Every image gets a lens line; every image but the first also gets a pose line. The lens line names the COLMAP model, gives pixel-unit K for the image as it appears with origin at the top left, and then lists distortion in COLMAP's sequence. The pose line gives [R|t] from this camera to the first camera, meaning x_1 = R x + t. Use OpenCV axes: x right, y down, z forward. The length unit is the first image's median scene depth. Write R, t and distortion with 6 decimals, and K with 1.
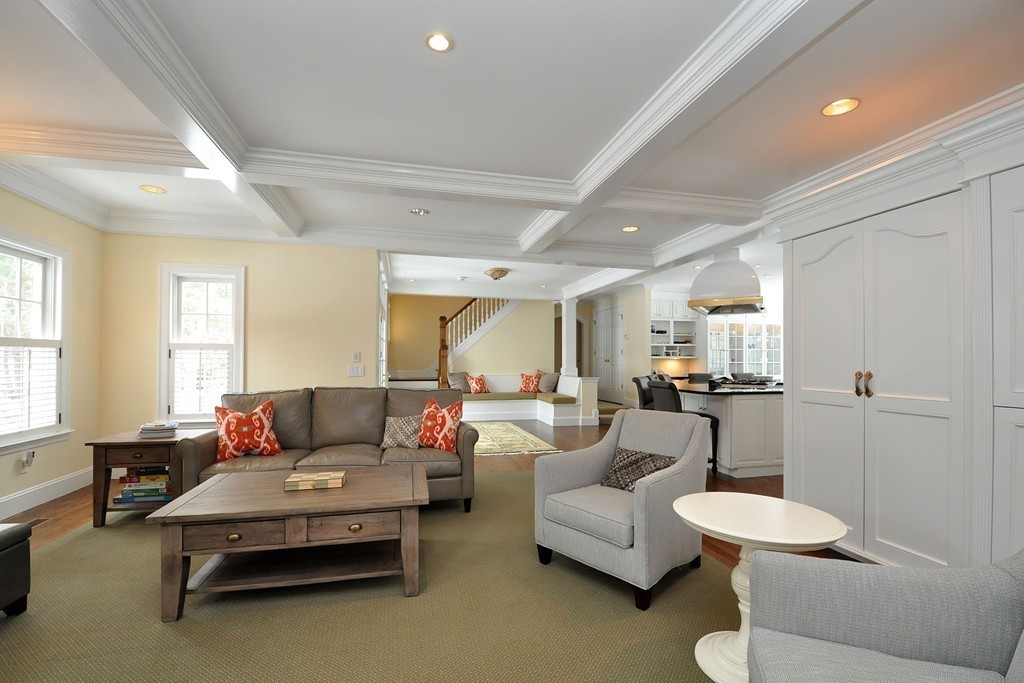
lens RADIAL K [[444.3, 0, 509.1], [0, 444.3, 356.1], [0, 0, 1]] dist [0.003334, -0.014706]
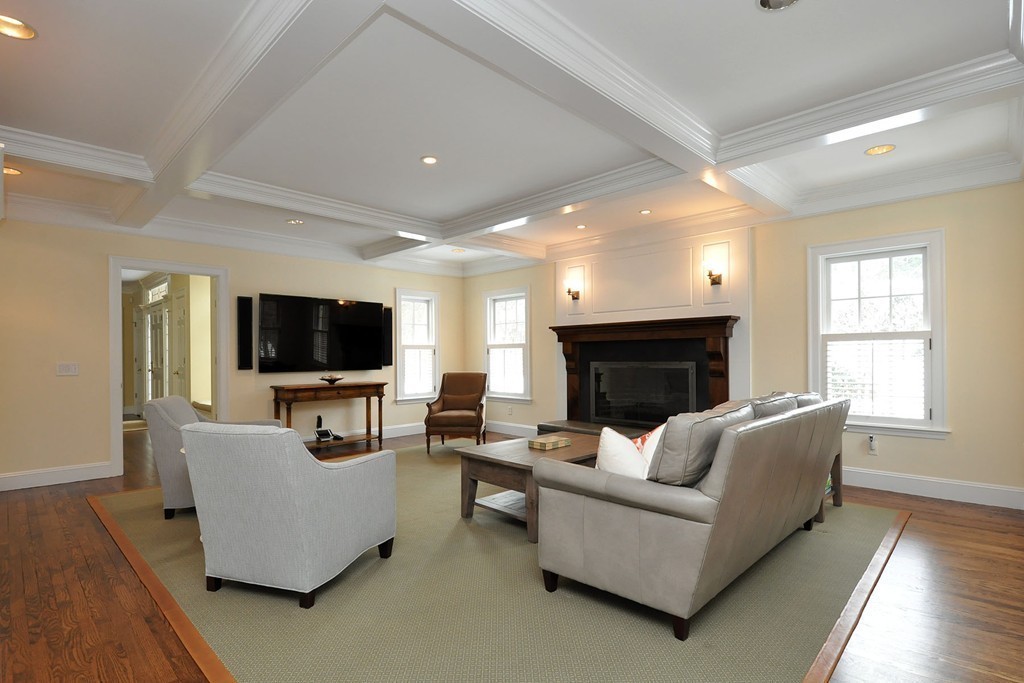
lens RADIAL K [[504.5, 0, 516.1], [0, 504.5, 354.5], [0, 0, 1]] dist [0.013711, -0.000371]
pose [[-0.841509, 0.002971, -0.540234, 0.306825], [0.010930, 0.999874, -0.011527, 0.017621], [0.540132, -0.015604, -0.841436, 1.424713]]
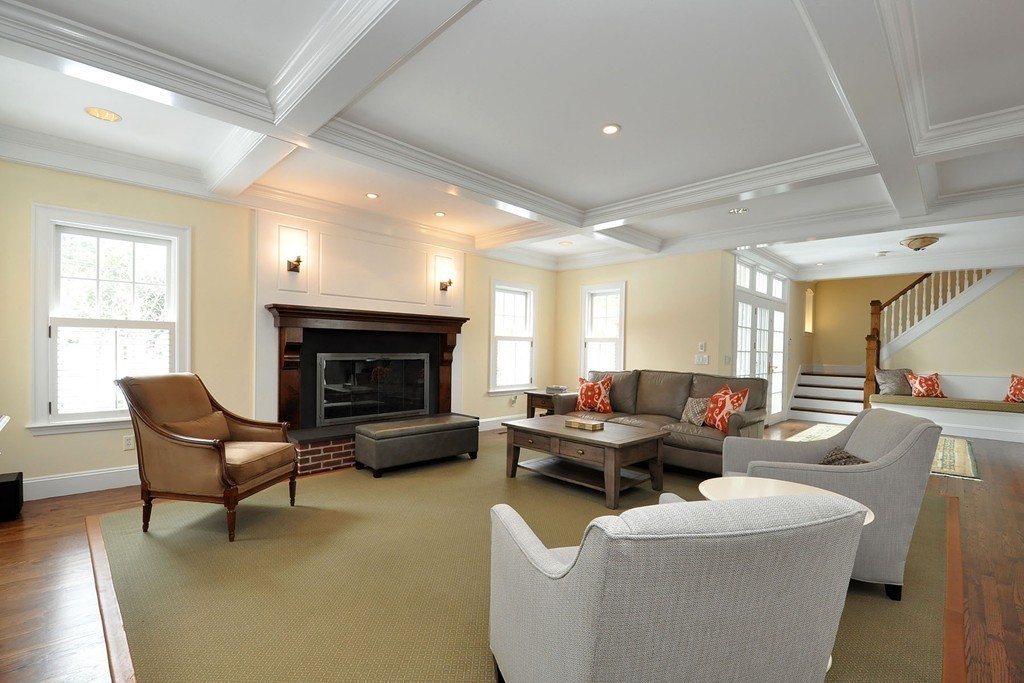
lens RADIAL K [[444.3, 0, 509.1], [0, 444.3, 356.1], [0, 0, 1]] dist [0.003334, -0.014706]
pose [[0.515147, 0.020843, -0.856848, 0.493783], [-0.007010, 0.999773, 0.020105, 0.005624], [0.857073, -0.004351, 0.515177, -0.024268]]
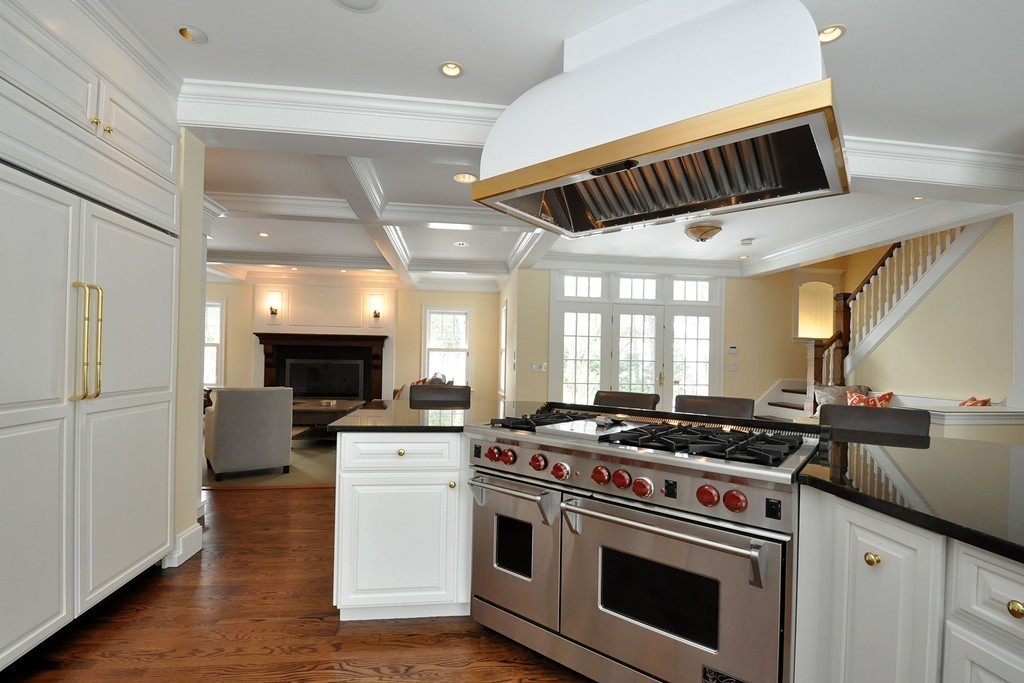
lens RADIAL K [[463.5, 0, 511.7], [0, 463.5, 359.9], [0, 0, 1]] dist [0.000729, -0.000036]
pose [[-0.112555, -0.002335, -0.993643, 1.285326], [-0.010694, 0.999942, -0.001138, 0.020860], [0.993588, 0.010498, -0.112574, 1.475541]]
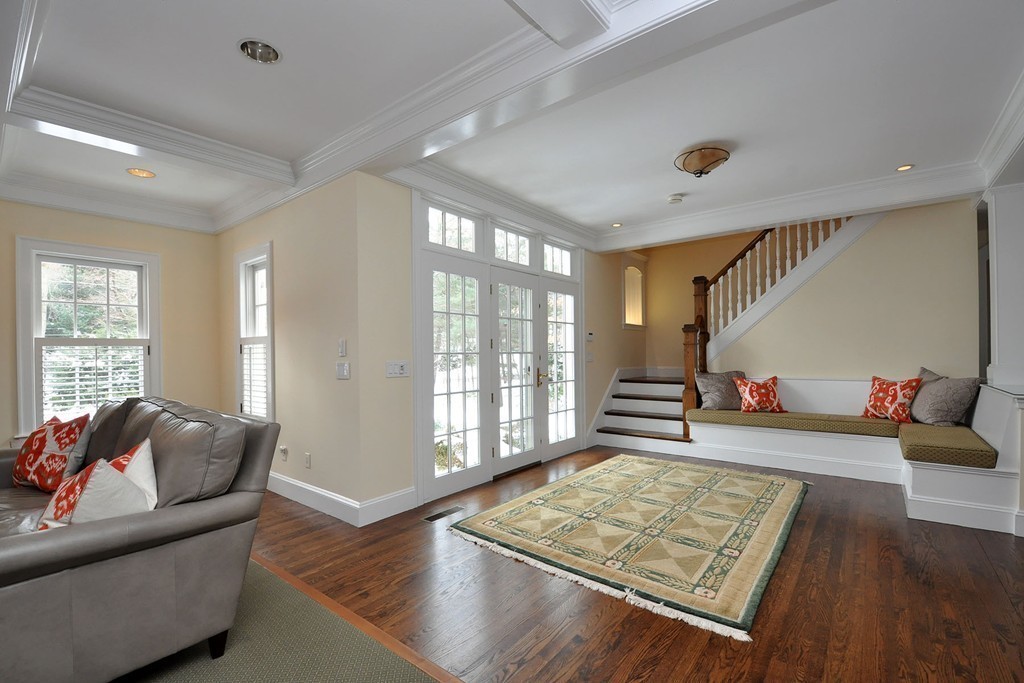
lens RADIAL K [[444.3, 0, 509.1], [0, 444.3, 356.1], [0, 0, 1]] dist [0.003334, -0.014706]
pose [[0.607328, -0.005660, -0.794431, 0.399219], [0.020442, 0.999755, 0.008505, 0.015641], [0.794188, -0.021405, 0.607295, 1.034958]]
